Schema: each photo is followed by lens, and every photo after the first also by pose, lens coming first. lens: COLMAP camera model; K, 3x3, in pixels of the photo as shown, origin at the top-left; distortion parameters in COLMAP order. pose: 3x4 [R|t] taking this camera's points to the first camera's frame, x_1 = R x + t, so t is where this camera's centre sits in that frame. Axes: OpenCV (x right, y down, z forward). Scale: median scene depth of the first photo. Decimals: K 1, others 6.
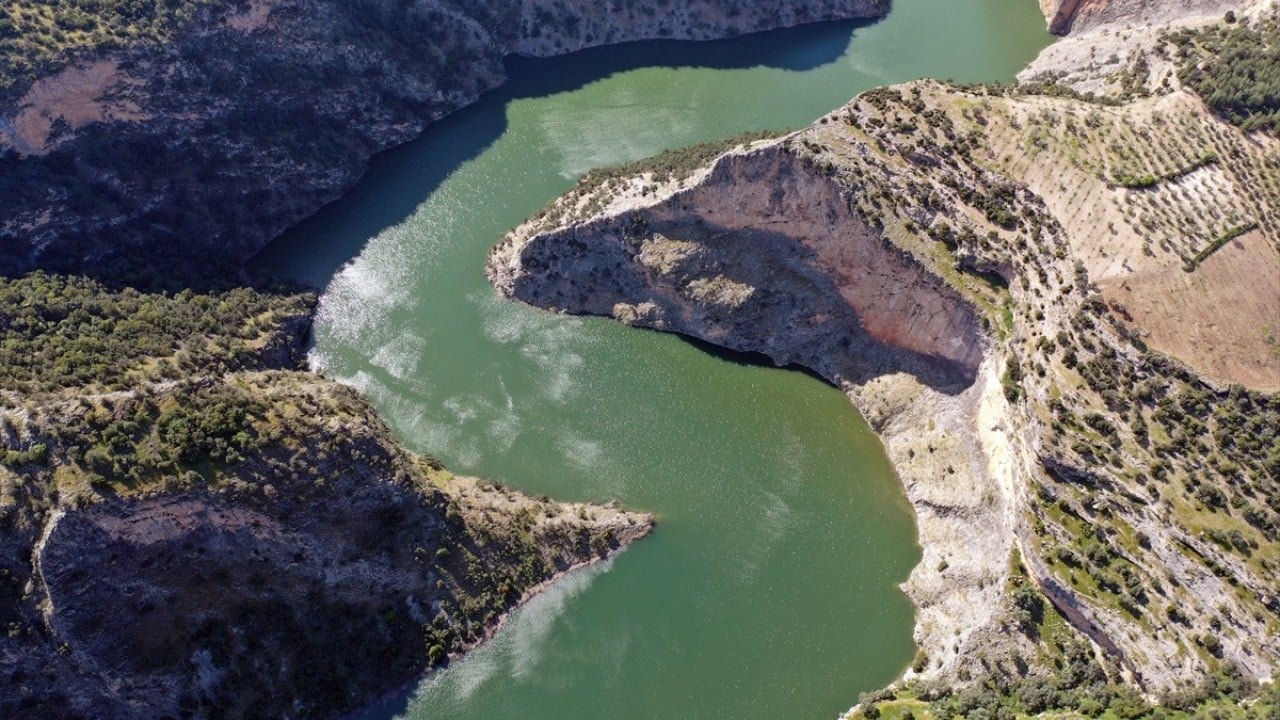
lens RADIAL K [[1005.6, 0, 640.5], [0, 1005.6, 359.3], [0, 0, 1]] dist [-0.003422, 0.004612]
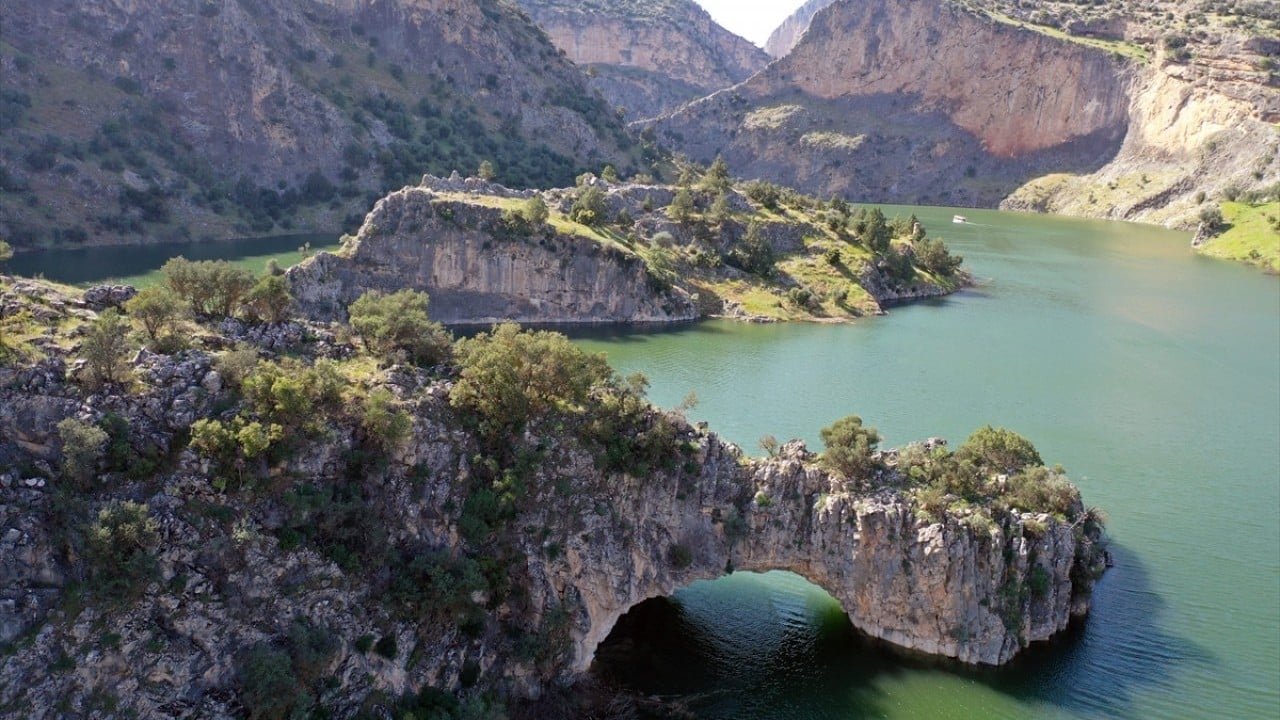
lens RADIAL K [[1005.6, 0, 638.9], [0, 1005.6, 359.7], [0, 0, 1]] dist [-0.003422, 0.004612]
pose [[0.979572, -0.021437, 0.199946, -0.345827], [0.141656, 0.779283, -0.610452, 0.754732], [-0.142728, 0.626306, 0.766401, 0.470768]]
